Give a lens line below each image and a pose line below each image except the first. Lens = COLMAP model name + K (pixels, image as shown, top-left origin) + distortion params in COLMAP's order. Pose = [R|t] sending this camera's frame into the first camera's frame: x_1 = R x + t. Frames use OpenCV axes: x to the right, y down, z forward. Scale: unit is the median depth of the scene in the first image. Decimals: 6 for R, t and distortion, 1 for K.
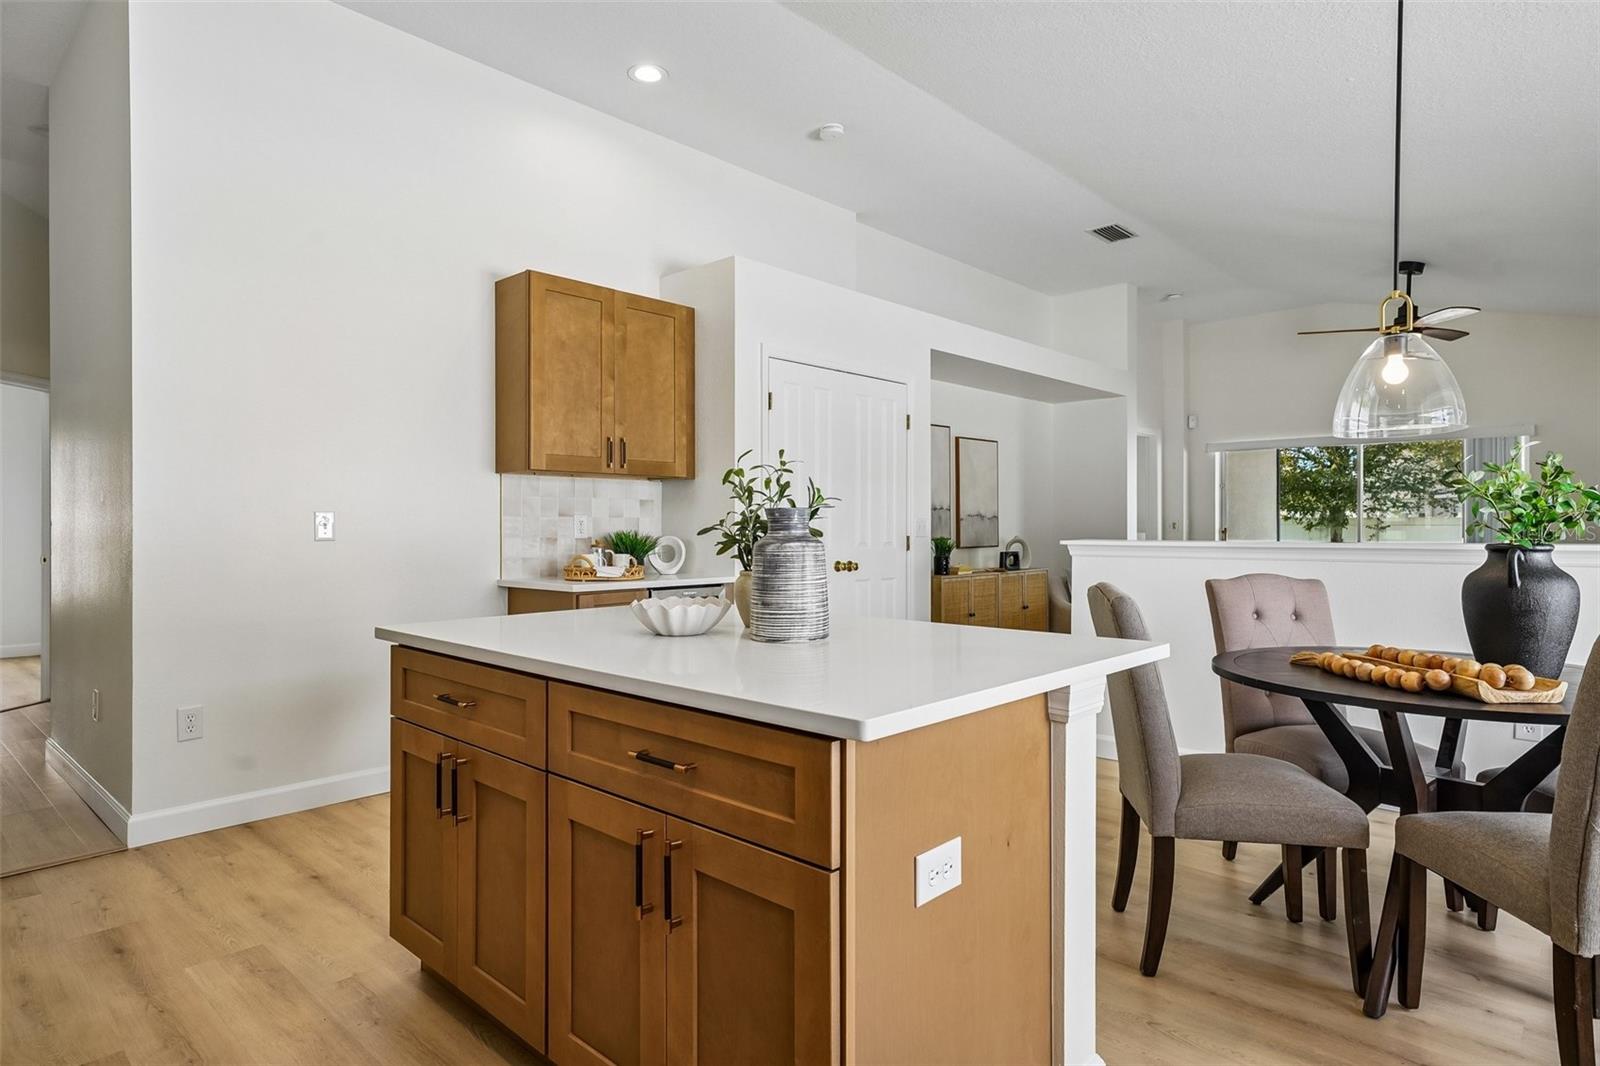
lens RADIAL K [[891.5, 0, 800.0], [0, 891.5, 533.0], [0, 0, 1]] dist [0.015085, 0.000179]
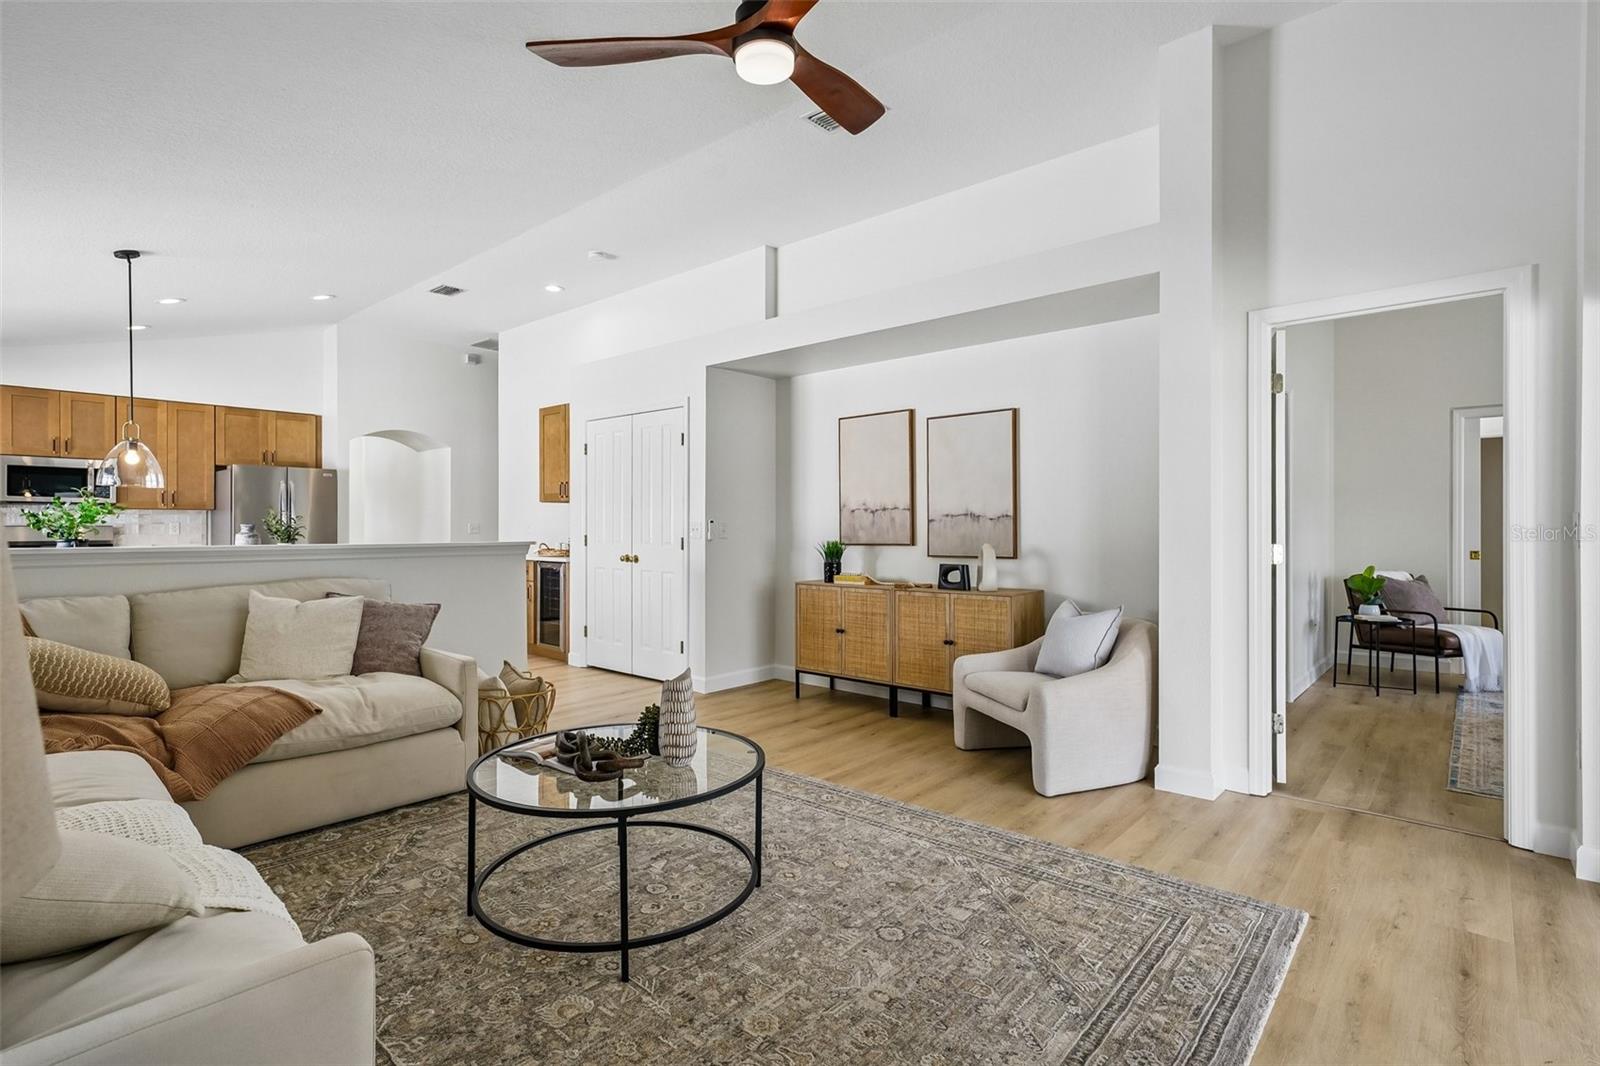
lens RADIAL K [[774.0, 0, 799.4], [0, 774.0, 526.9], [0, 0, 1]] dist [-0.001745, 0.000145]
pose [[0.033257, 0.000400, -0.999447, 1.461548], [-0.007403, 0.999973, 0.000153, -0.014884], [0.999419, 0.007394, 0.033259, 1.446656]]
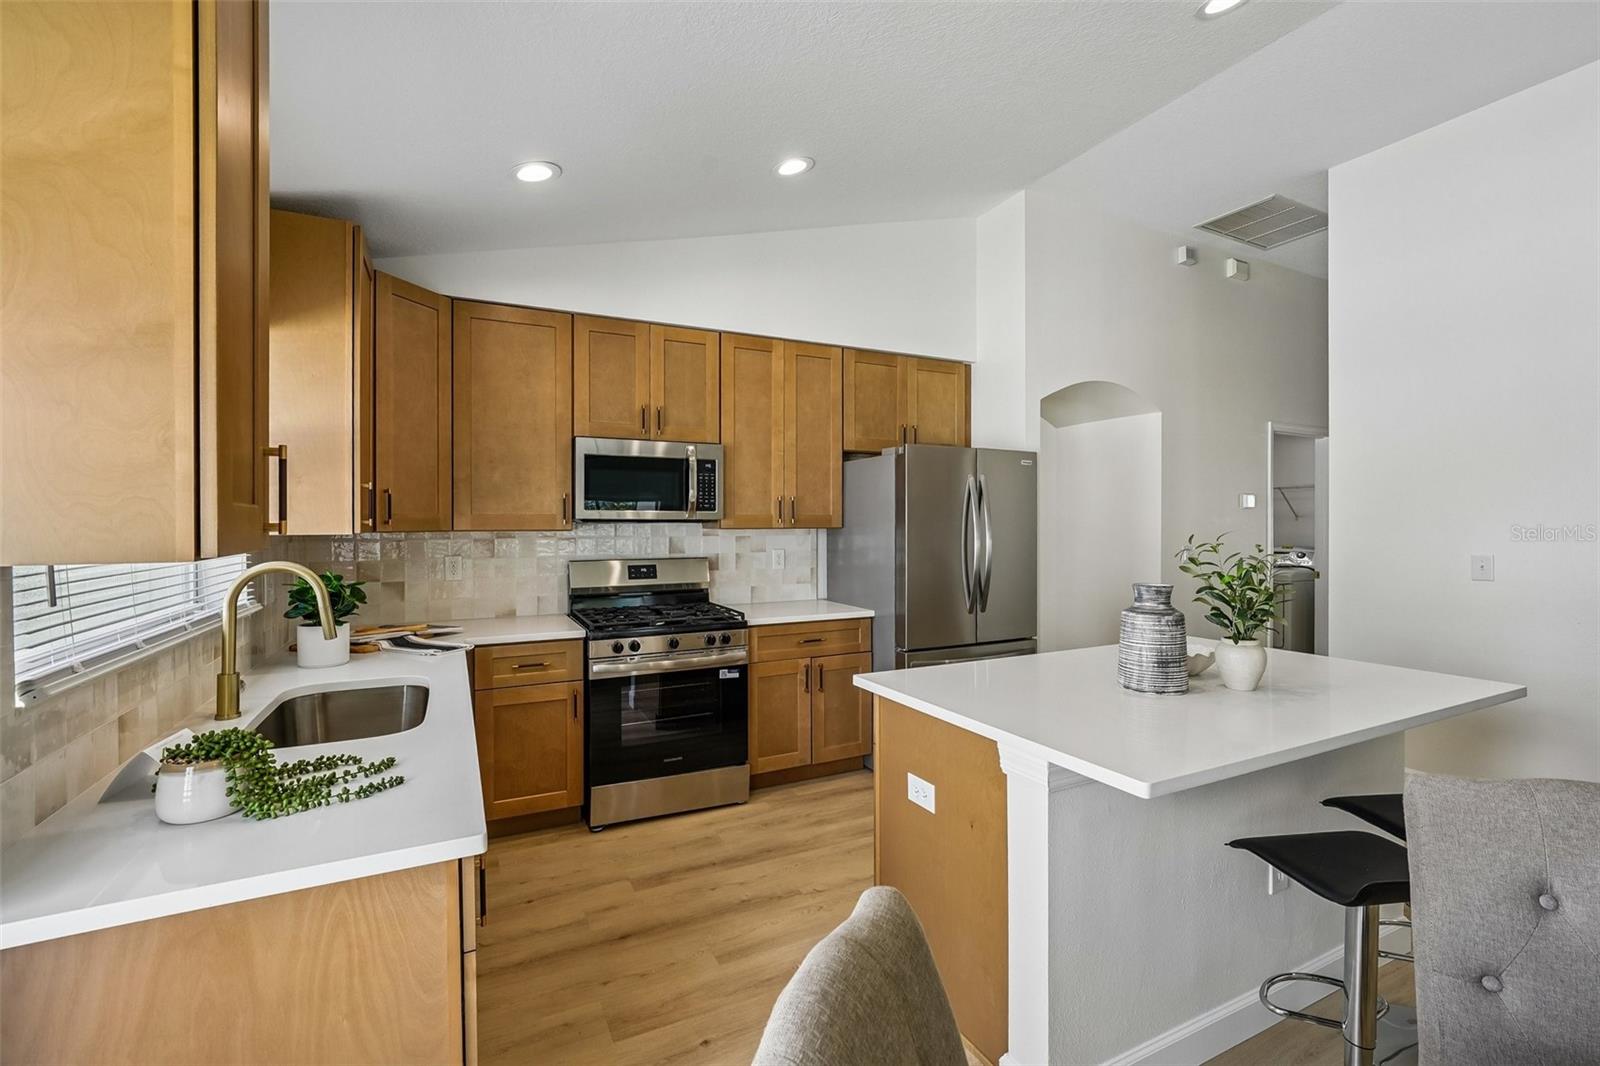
lens RADIAL K [[690.0, 0, 795.2], [0, 690.0, 526.1], [0, 0, 1]] dist [-0.011595, 0.000045]
pose [[-0.349739, 0.005986, -0.936828, 0.506313], [-0.003897, 0.999962, 0.007844, -0.054391], [0.936839, 0.006394, -0.349702, 0.408354]]
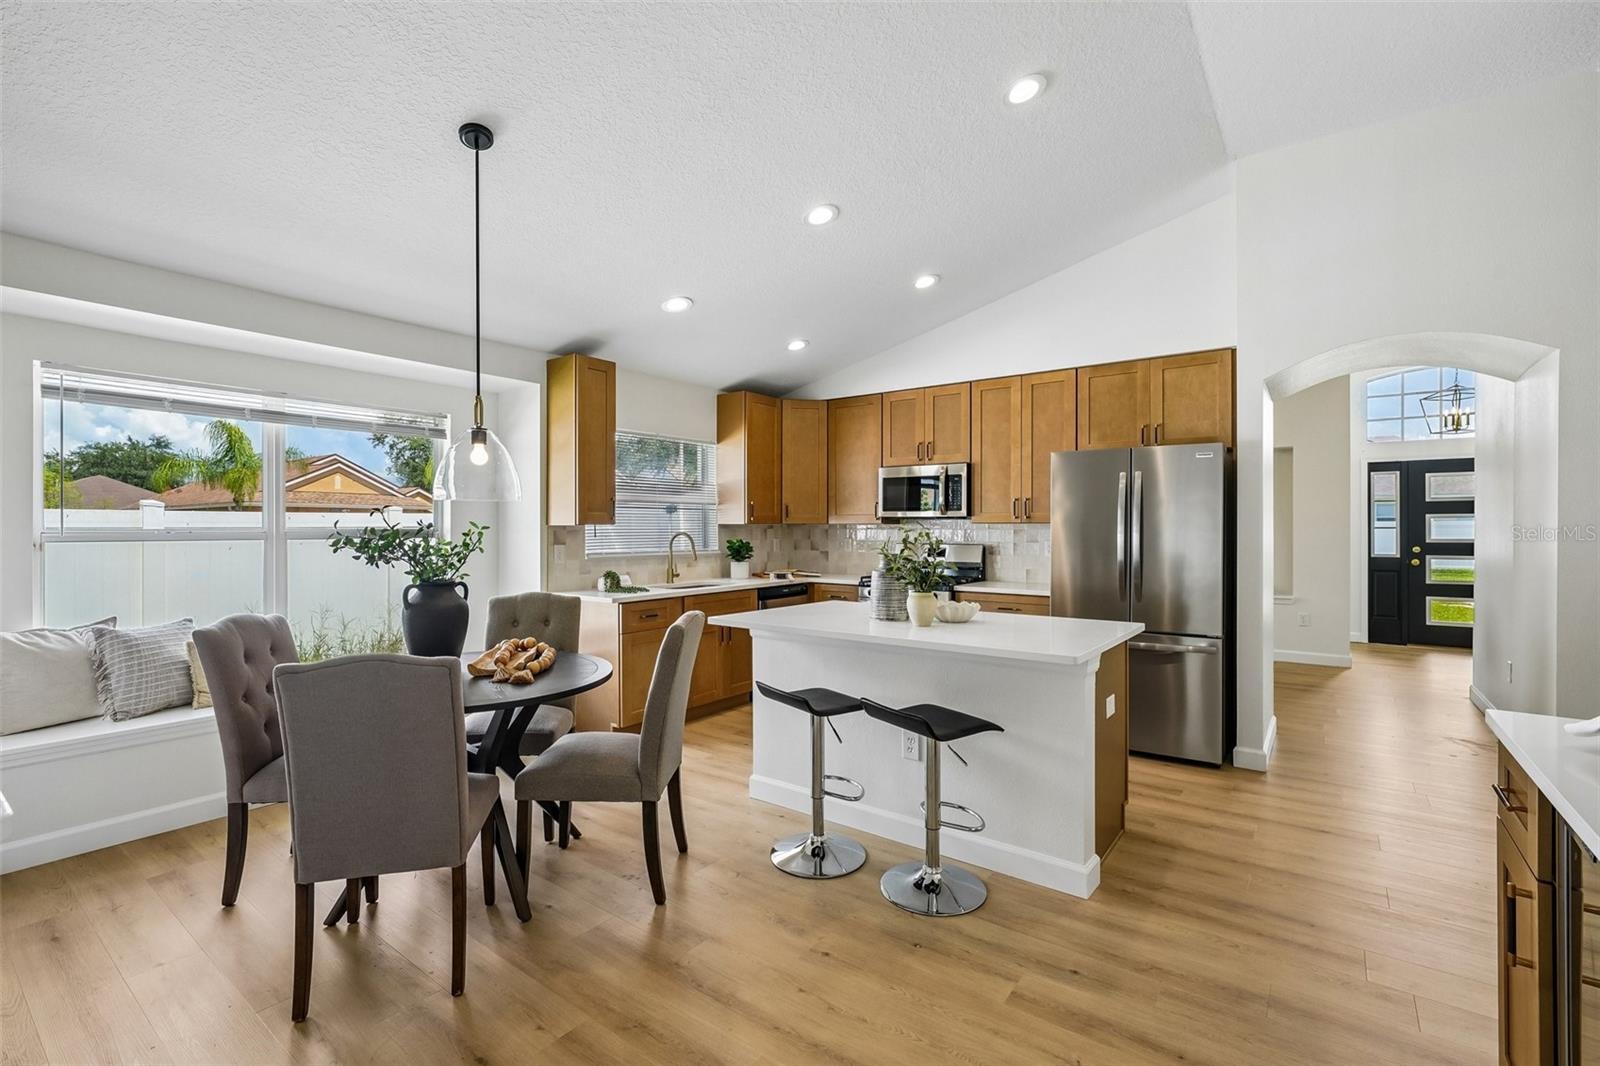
lens RADIAL K [[713.1, 0, 794.6], [0, 713.1, 527.0], [0, 0, 1]] dist [-0.003010, -0.000313]
pose [[-0.994020, 0.000773, -0.109197, 0.176882], [-0.000040, 0.999972, 0.007444, -0.046456], [0.109200, 0.007404, -0.993992, 1.207681]]
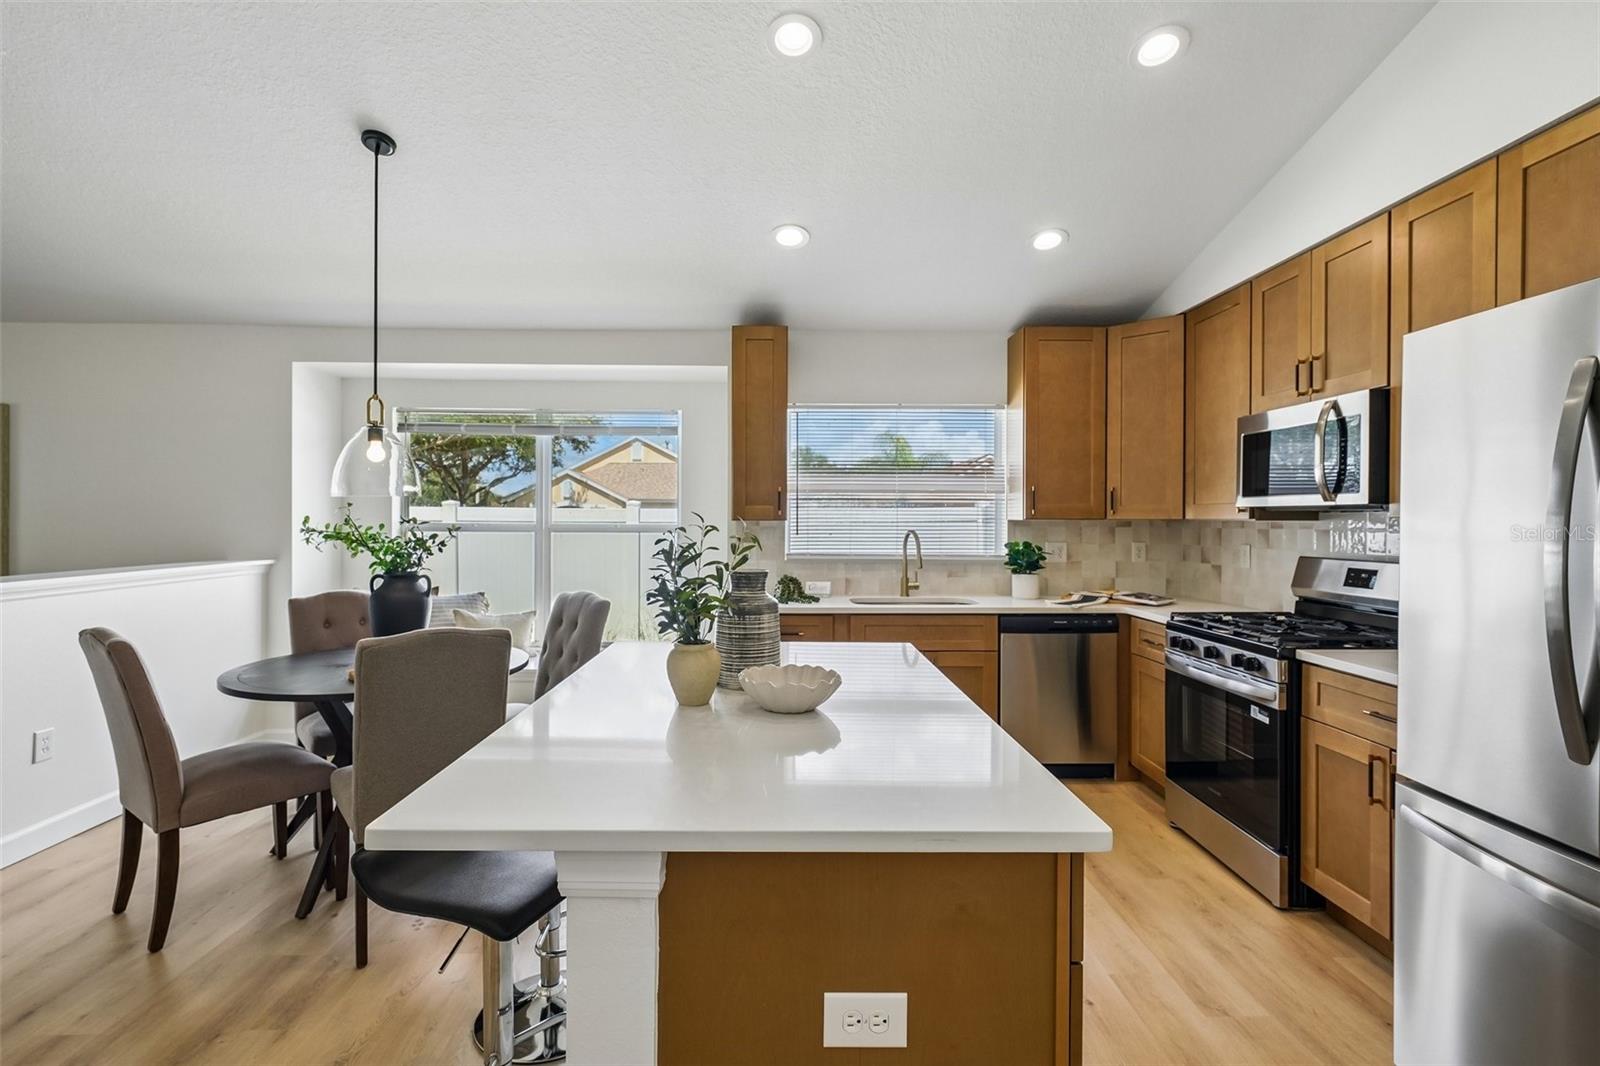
lens RADIAL K [[758.0, 0, 794.3], [0, 758.0, 522.6], [0, 0, 1]] dist [-0.000136, 0.000250]
pose [[-0.700648, -0.004667, 0.713492, -0.355221], [0.001019, 0.999971, 0.007541, -0.046088], [-0.713506, 0.006011, -0.700623, 0.775527]]
